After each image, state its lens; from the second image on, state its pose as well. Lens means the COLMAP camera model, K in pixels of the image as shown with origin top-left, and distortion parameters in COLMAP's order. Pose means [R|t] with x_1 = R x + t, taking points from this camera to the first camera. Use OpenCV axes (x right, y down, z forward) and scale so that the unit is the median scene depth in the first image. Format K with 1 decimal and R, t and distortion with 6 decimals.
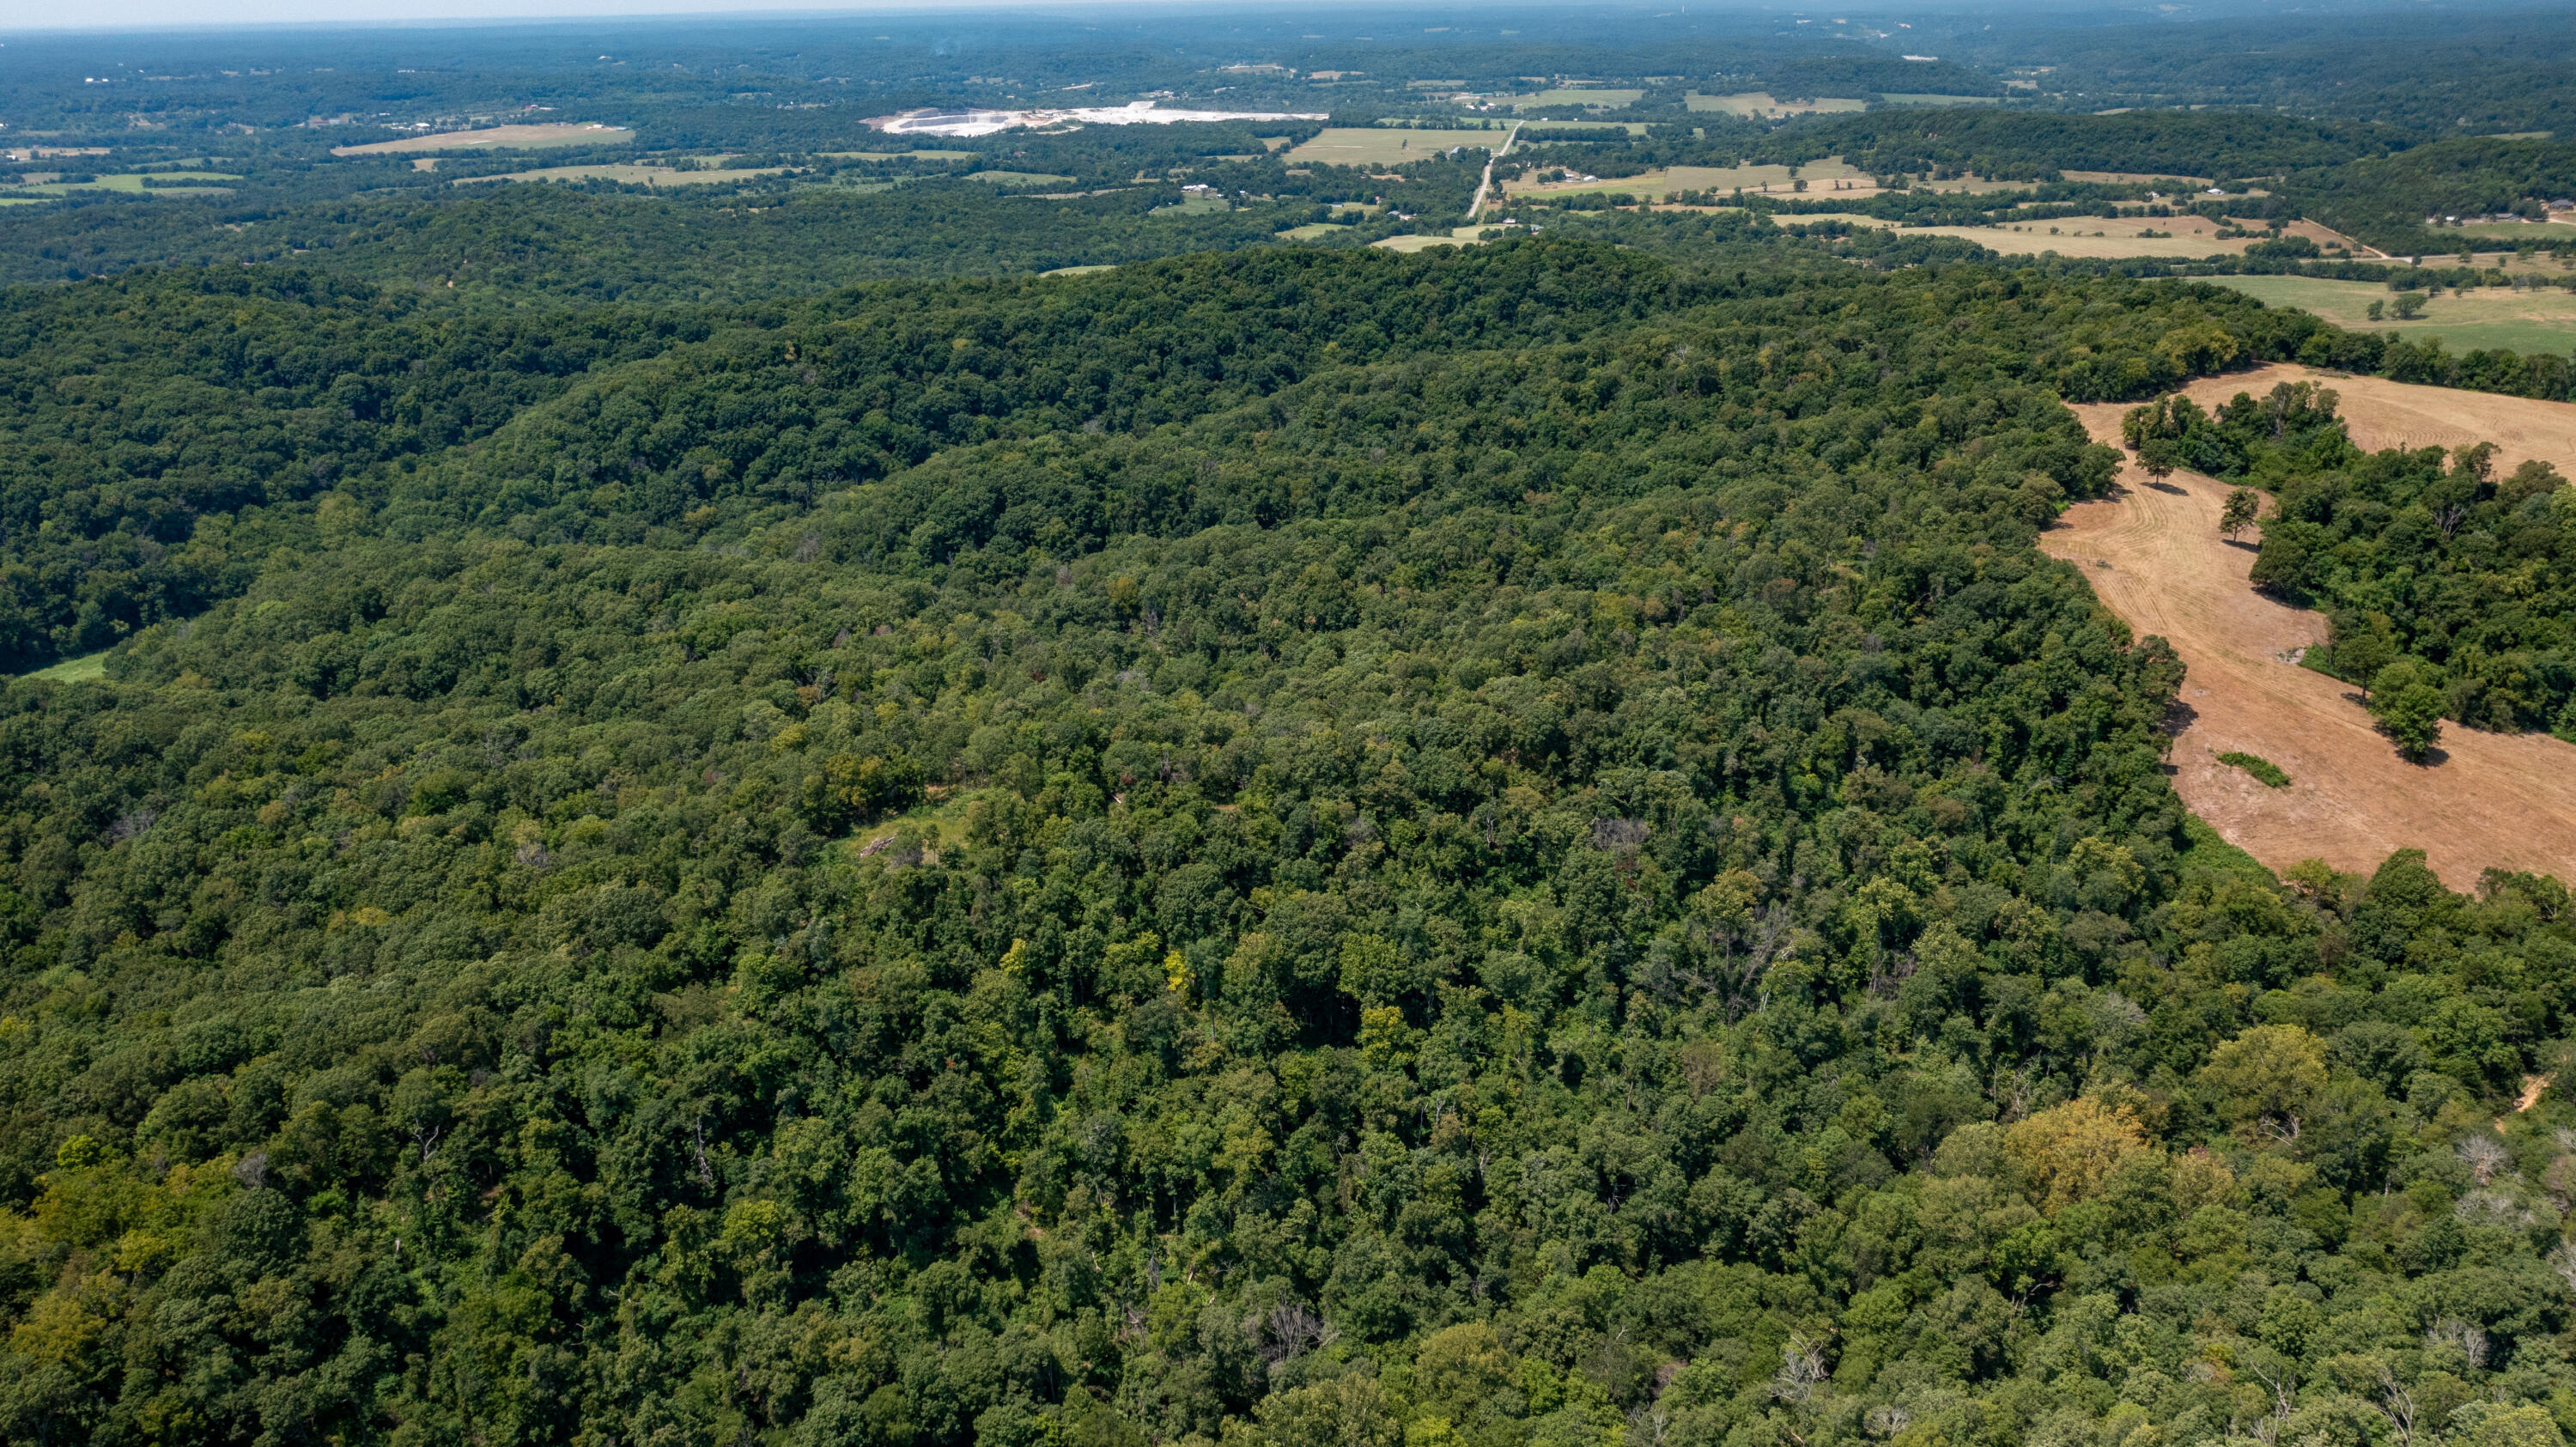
lens RADIAL K [[2040.9, 0, 1284.8], [0, 2040.9, 727.2], [0, 0, 1]] dist [-0.011644, 0.012932]
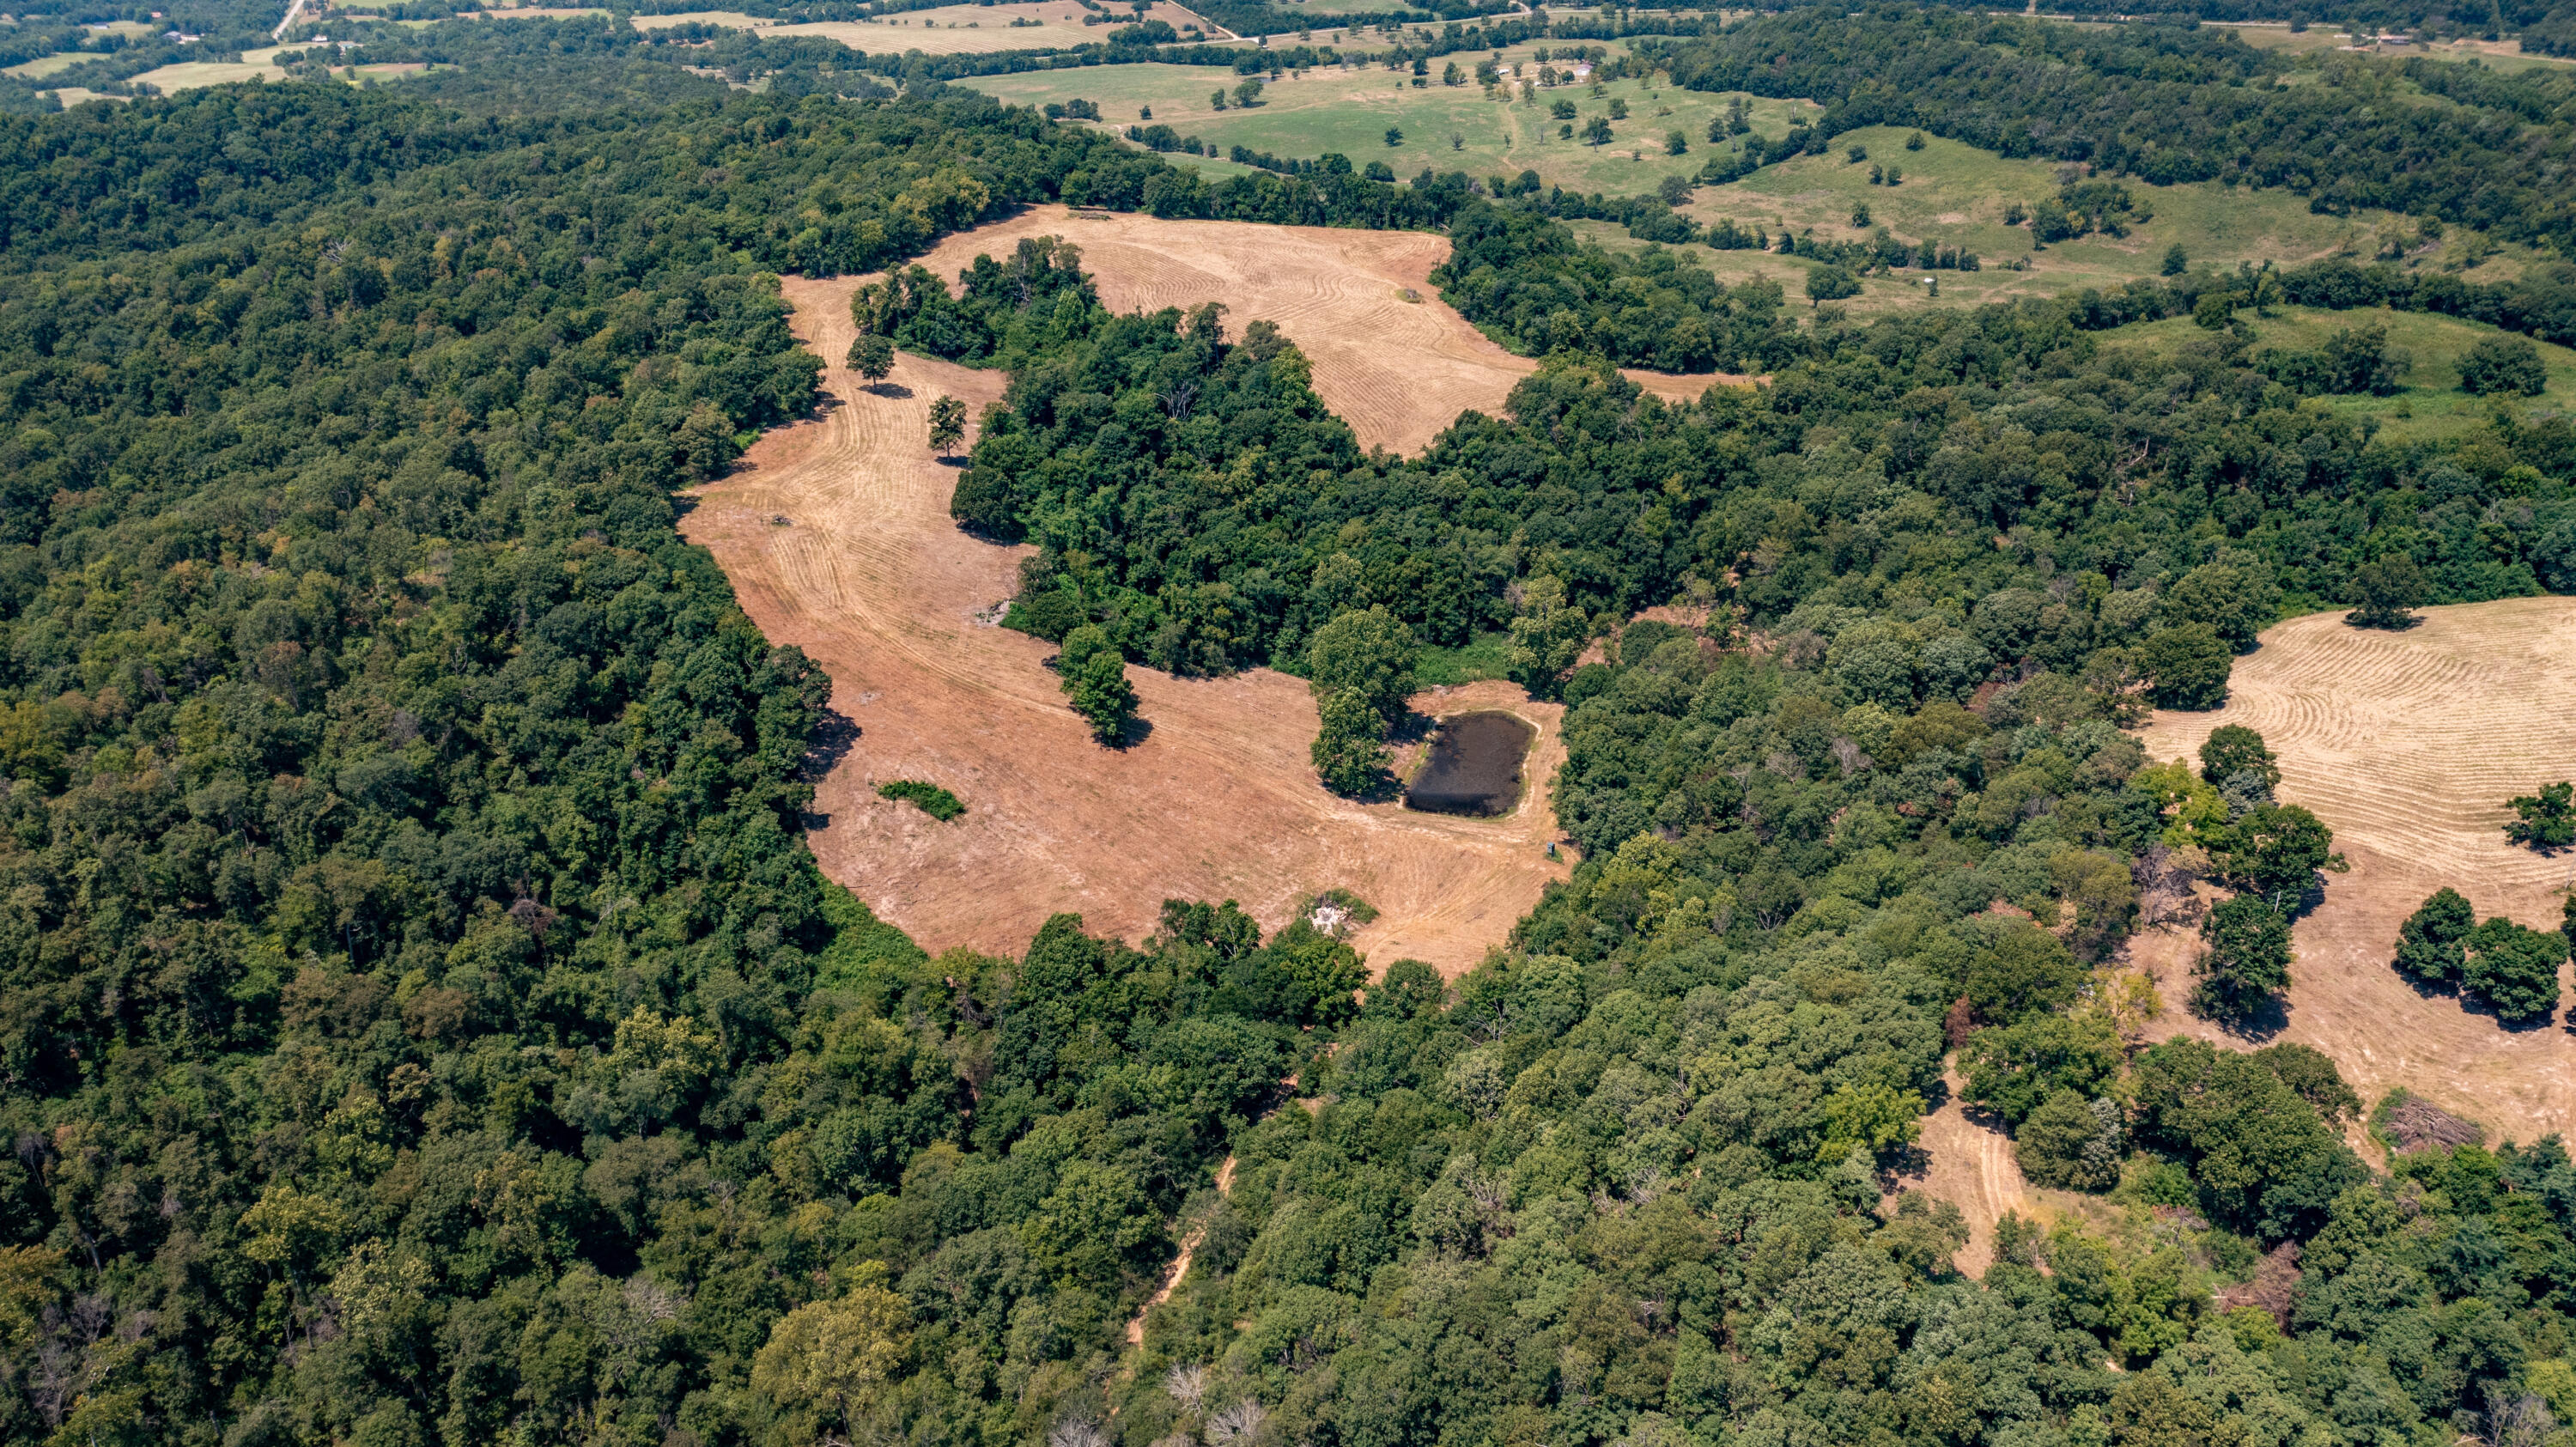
lens RADIAL K [[2040.9, 0, 1284.8], [0, 2040.9, 727.2], [0, 0, 1]] dist [-0.011644, 0.012932]
pose [[0.889350, -0.189015, 0.416330, 0.167607], [0.146380, 0.980331, 0.132380, -0.057213], [-0.433162, -0.056790, 0.899525, 0.131670]]
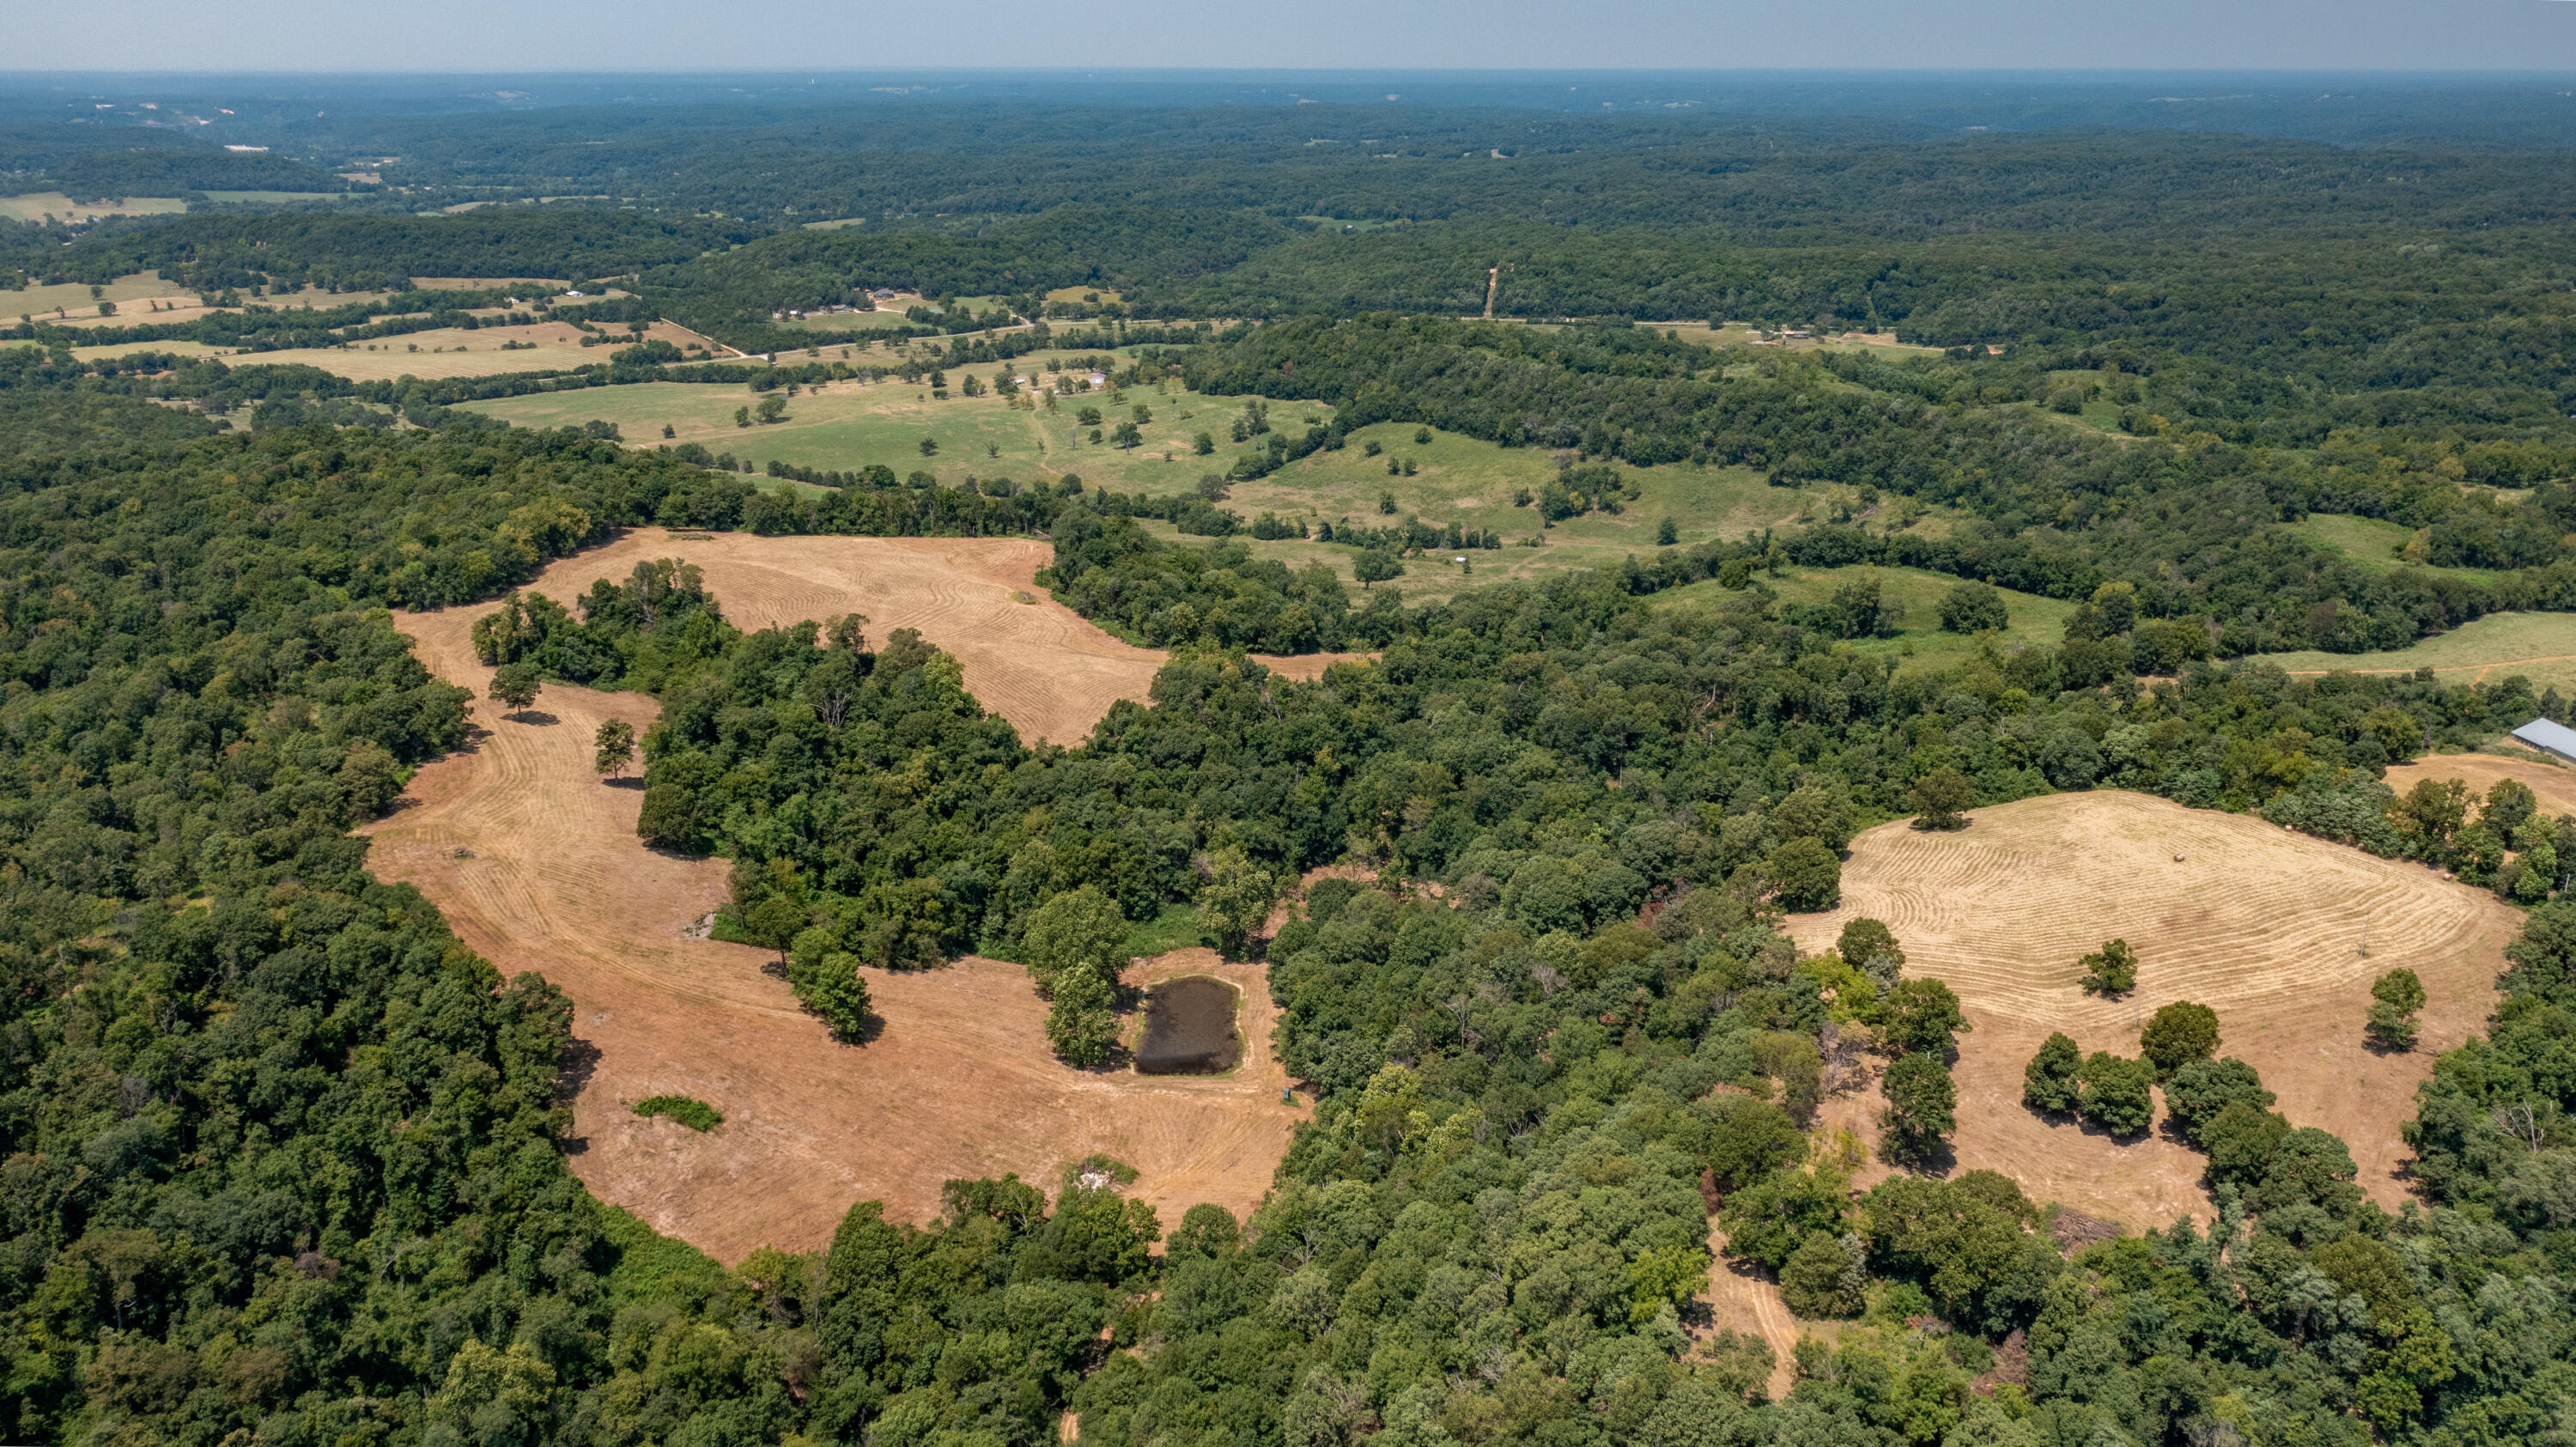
lens RADIAL K [[2077.8, 0, 1285.4], [0, 2077.8, 724.1], [0, 0, 1]] dist [-0.012757, 0.011166]
pose [[0.744344, -0.182133, 0.642479, 0.094506], [0.209501, 0.977206, 0.034305, -0.066408], [-0.634082, 0.109065, 0.765535, 0.122221]]
